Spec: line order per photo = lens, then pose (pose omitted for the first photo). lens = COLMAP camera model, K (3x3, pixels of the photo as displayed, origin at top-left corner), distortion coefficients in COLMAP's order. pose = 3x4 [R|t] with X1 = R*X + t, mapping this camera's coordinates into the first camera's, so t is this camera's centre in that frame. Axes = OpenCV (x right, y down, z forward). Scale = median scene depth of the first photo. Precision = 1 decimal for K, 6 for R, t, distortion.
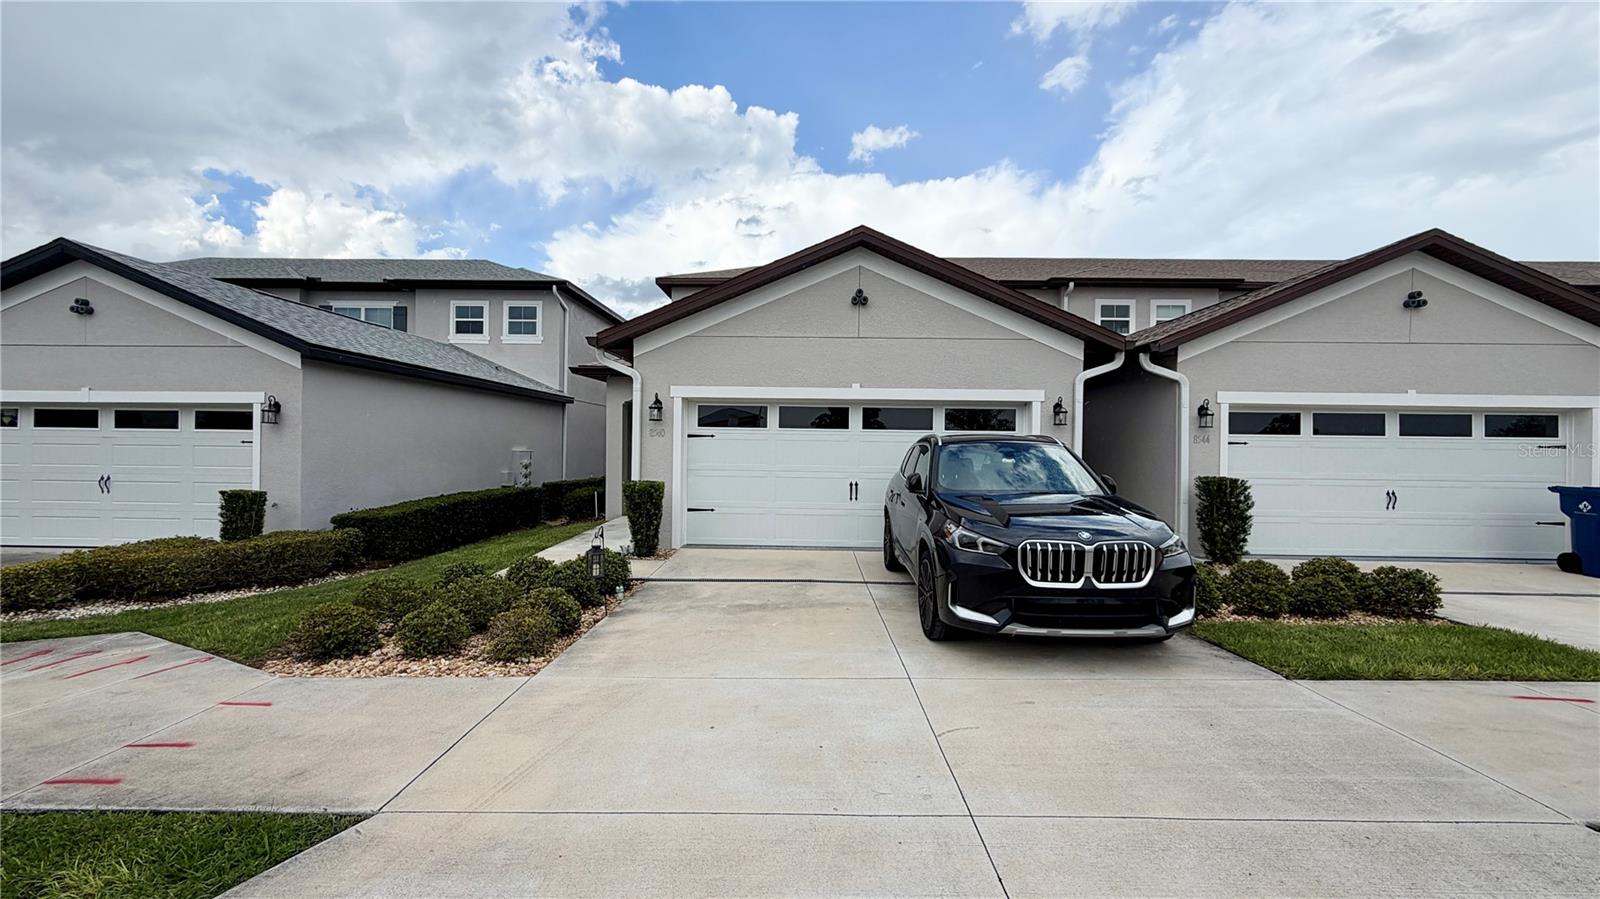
lens RADIAL K [[655.9, 0, 801.4], [0, 655.9, 438.8], [0, 0, 1]] dist [-0.001864, -0.000195]
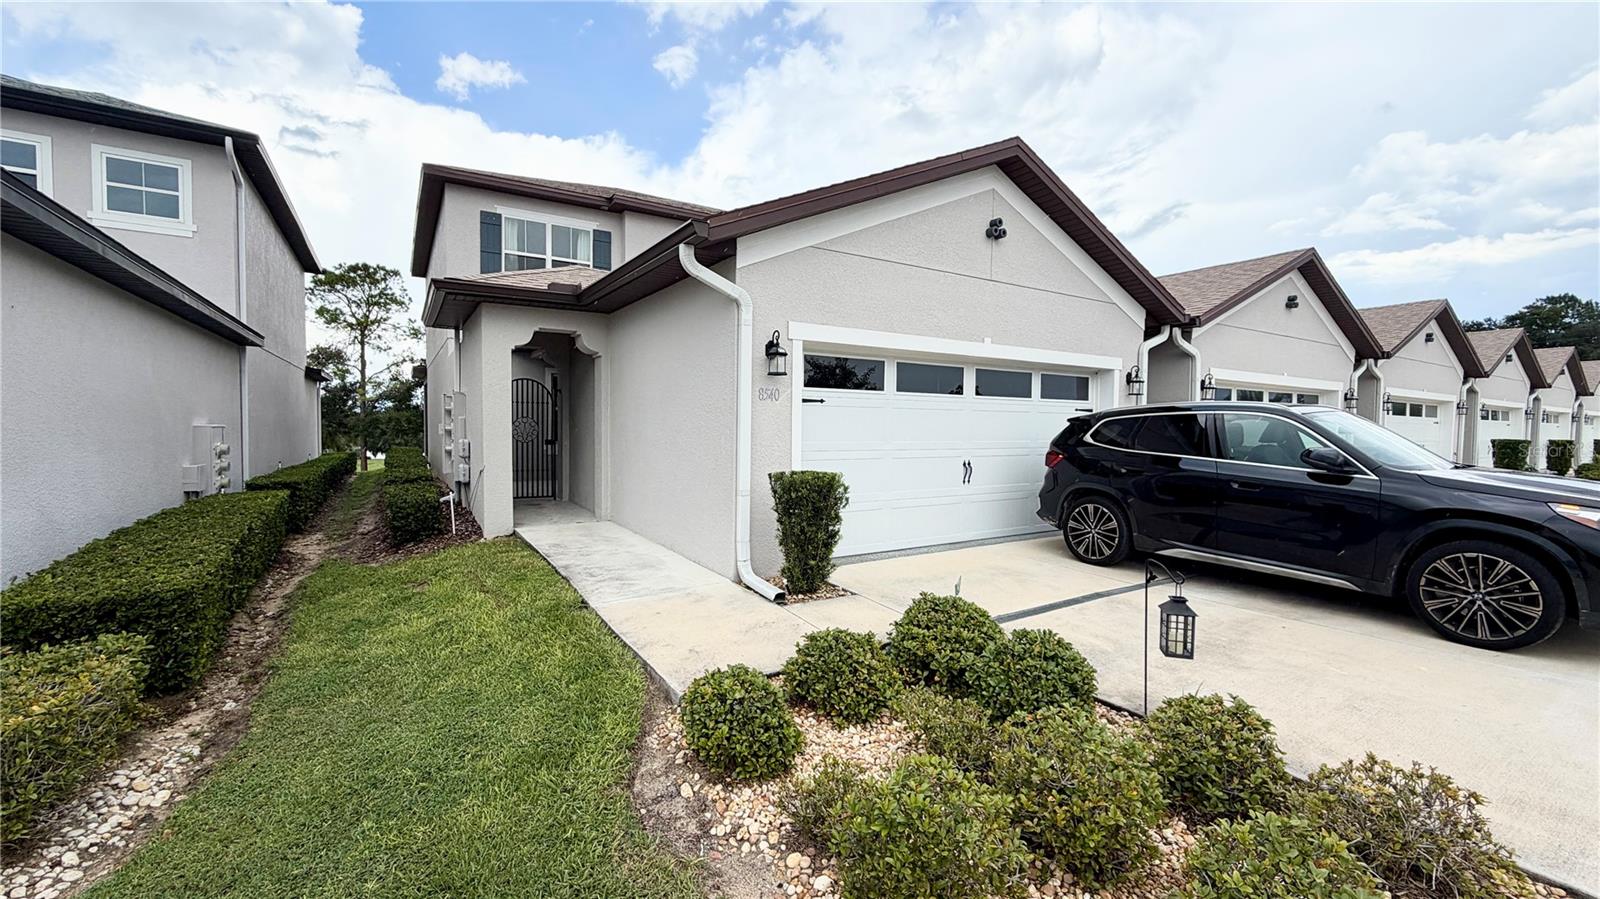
lens RADIAL K [[655.9, 0, 801.2], [0, 655.9, 452.1], [0, 0, 1]] dist [-0.001864, -0.000195]
pose [[0.840830, -0.023881, 0.540772, 0.276315], [-0.008473, 0.998323, 0.057260, 0.022689], [-0.541232, -0.052728, 0.839218, 0.421912]]
